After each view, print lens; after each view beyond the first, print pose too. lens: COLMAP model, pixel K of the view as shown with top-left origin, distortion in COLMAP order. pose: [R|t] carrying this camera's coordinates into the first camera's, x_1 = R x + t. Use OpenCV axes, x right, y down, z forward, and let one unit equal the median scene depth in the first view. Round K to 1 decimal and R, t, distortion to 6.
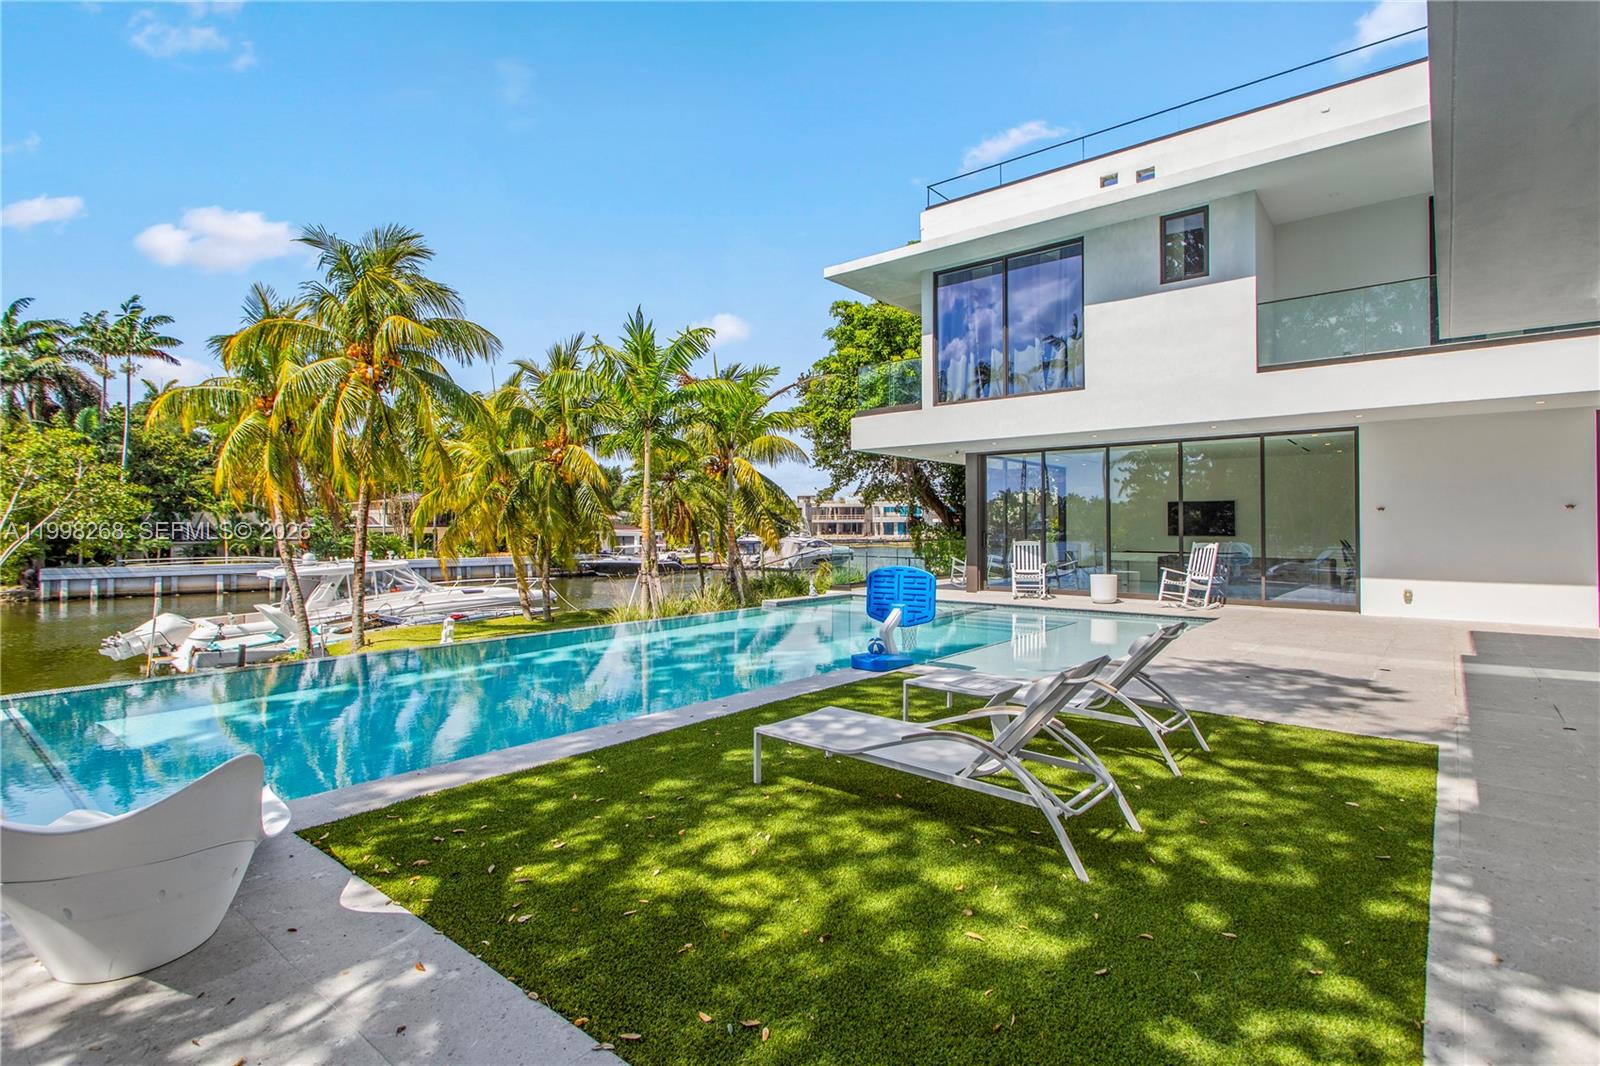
lens RADIAL K [[786.2, 0, 791.0], [0, 786.2, 514.3], [0, 0, 1]] dist [0.001154, 0.000185]
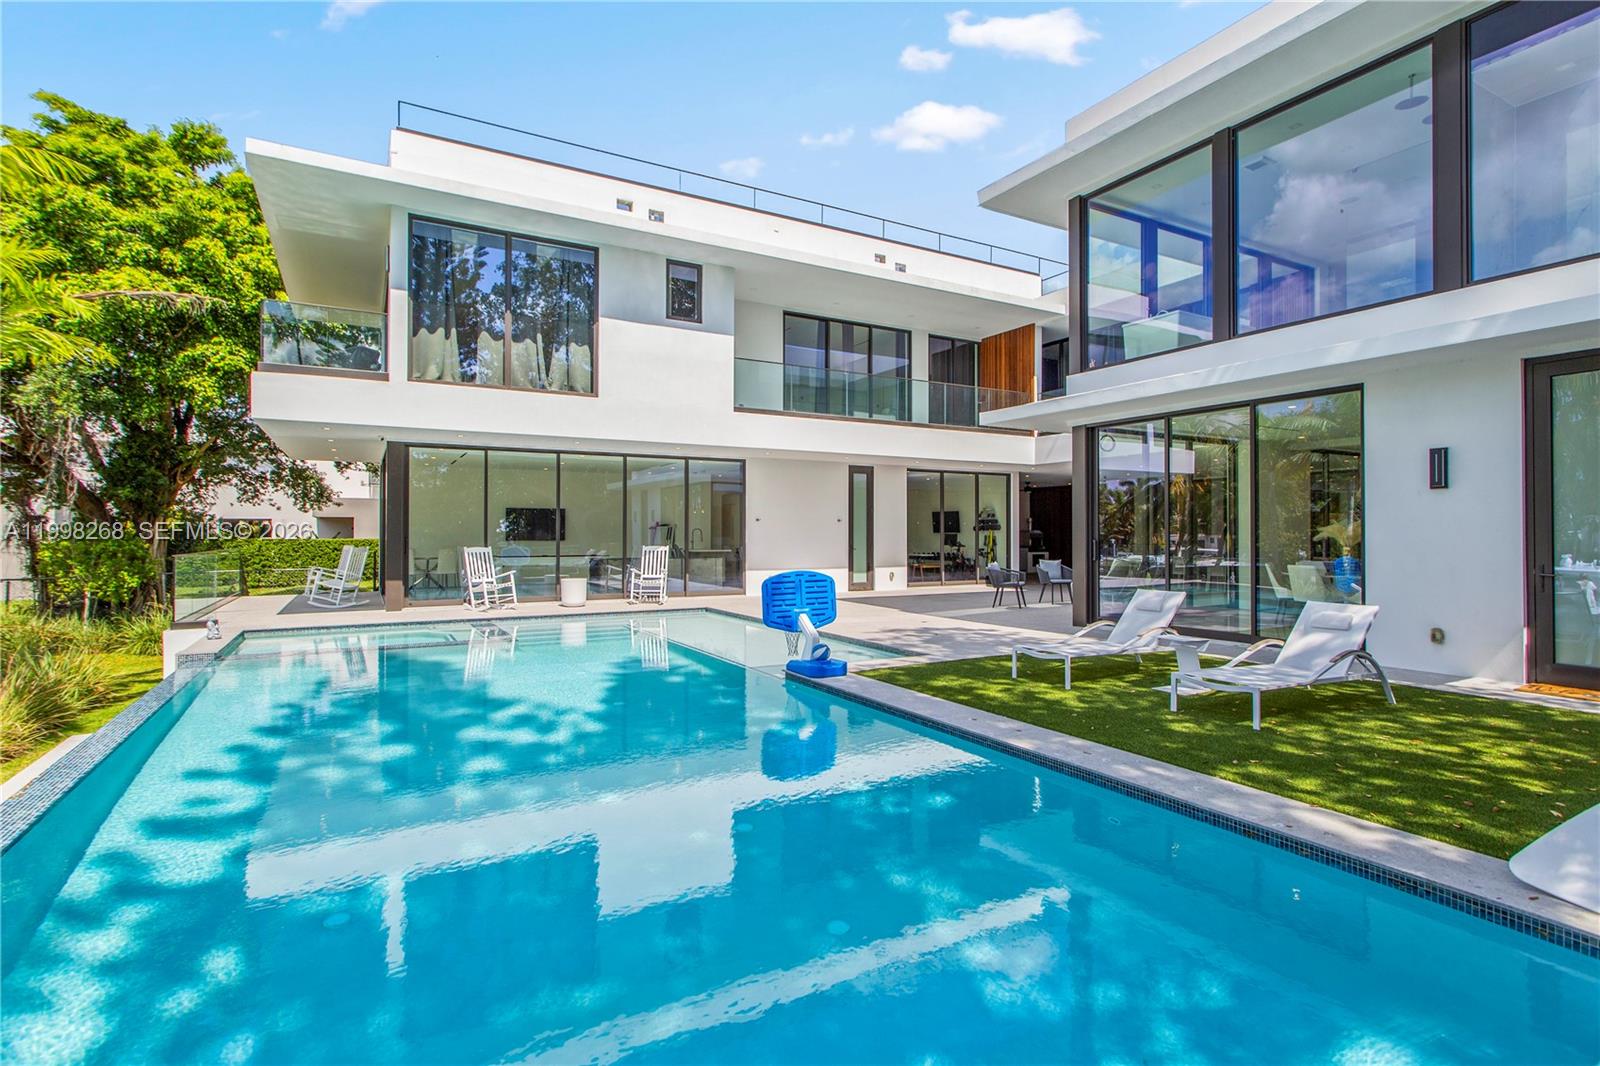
lens RADIAL K [[768.8, 0, 796.7], [0, 768.8, 524.8], [0, 0, 1]] dist [0.001051, 0.000105]
pose [[0.349911, 0.010606, 0.936723, -0.501740], [-0.016553, 0.999850, -0.005137, 0.008020], [-0.936637, -0.013708, 0.350034, 0.431752]]
